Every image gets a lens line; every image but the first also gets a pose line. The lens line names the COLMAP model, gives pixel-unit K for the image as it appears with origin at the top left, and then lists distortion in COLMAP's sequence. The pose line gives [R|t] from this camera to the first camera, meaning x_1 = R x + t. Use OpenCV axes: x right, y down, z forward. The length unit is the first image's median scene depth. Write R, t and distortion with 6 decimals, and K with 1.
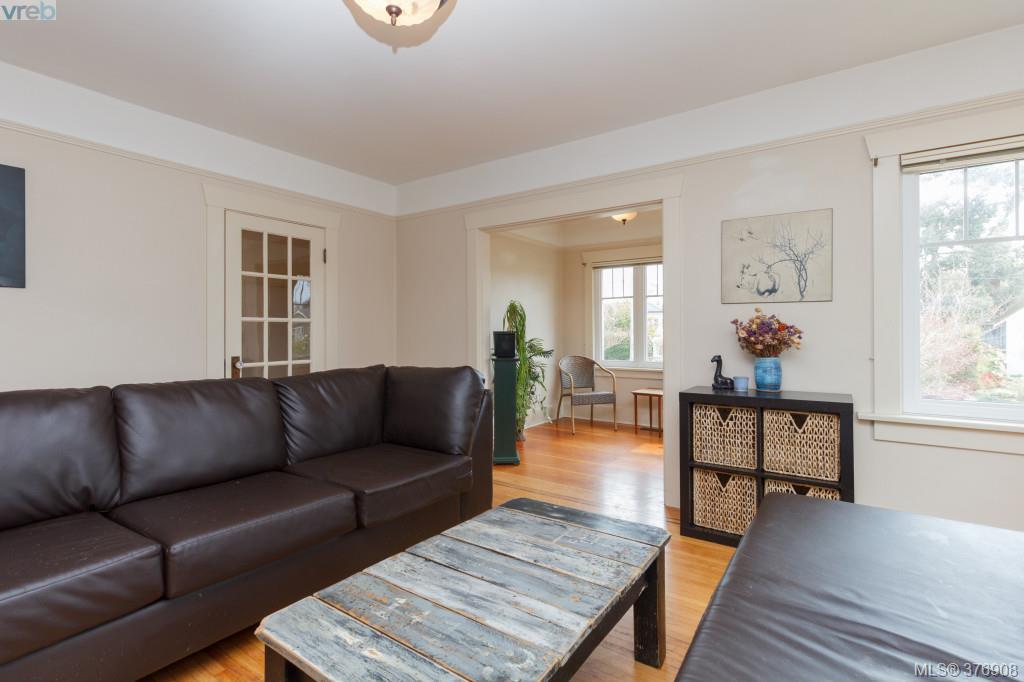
lens RADIAL K [[475.9, 0, 519.7], [0, 475.9, 330.3], [0, 0, 1]] dist [-0.001248, -0.000110]
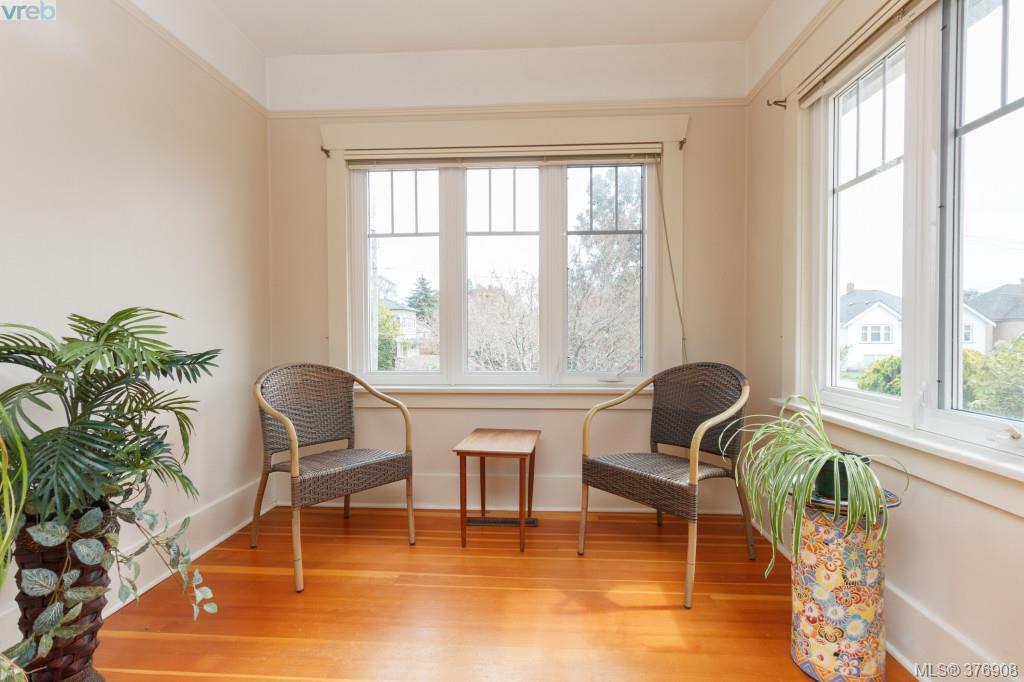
lens RADIAL K [[475.9, 0, 515.1], [0, 475.9, 335.2], [0, 0, 1]] dist [-0.001248, -0.000110]
pose [[0.862154, -0.002578, 0.506640, 0.152678], [-0.002924, 0.999945, 0.010065, 0.056610], [-0.506638, -0.010159, 0.862099, 1.293570]]
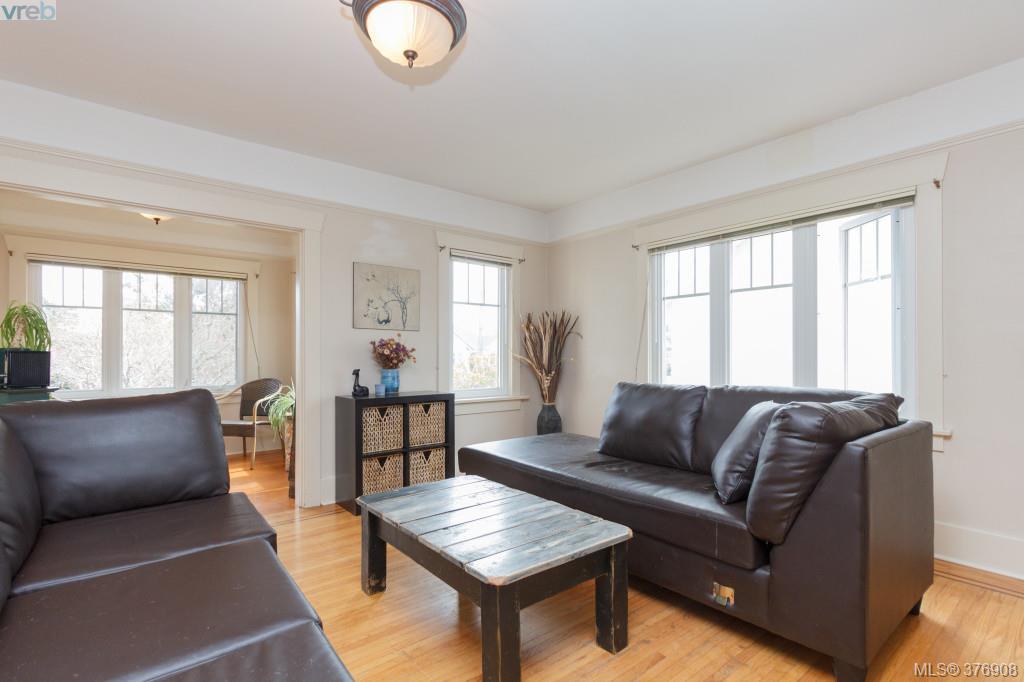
lens RADIAL K [[475.9, 0, 518.3], [0, 475.9, 347.7], [0, 0, 1]] dist [-0.001248, -0.000110]
pose [[0.288720, 0.017230, 0.957259, -0.731969], [-0.002520, 0.999848, -0.017236, 0.018407], [-0.957410, 0.002564, 0.288719, 0.251804]]
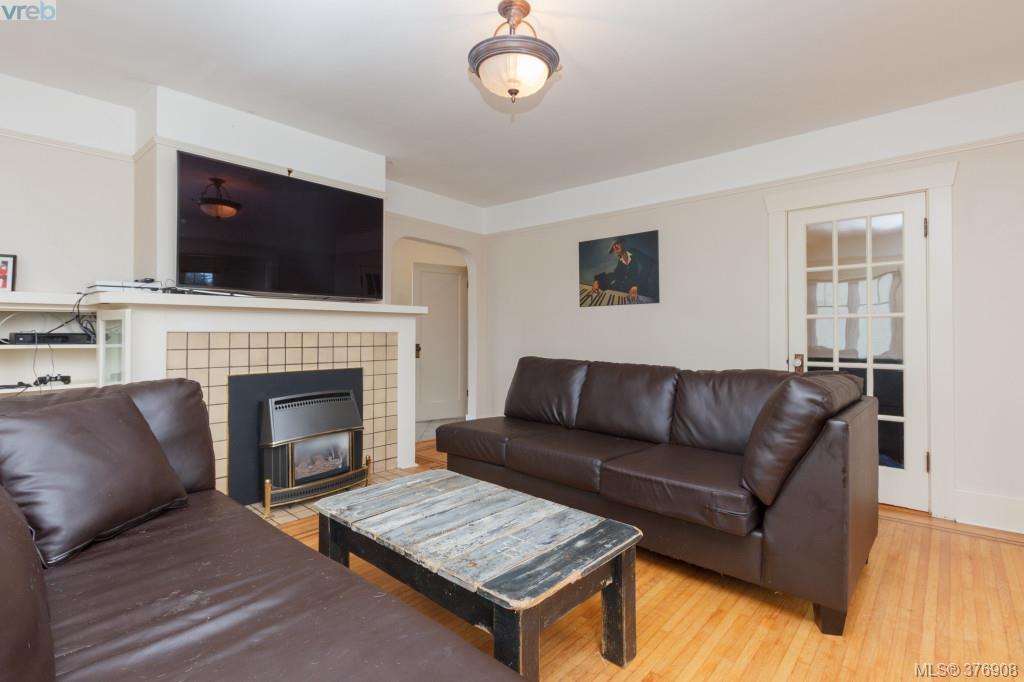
lens RADIAL K [[475.9, 0, 508.1], [0, 475.9, 335.9], [0, 0, 1]] dist [-0.001248, -0.000110]
pose [[-0.131502, 0.005842, -0.991299, 0.646599], [0.012041, 0.999918, 0.004295, 0.008559], [0.991243, -0.011372, -0.131562, 0.682872]]
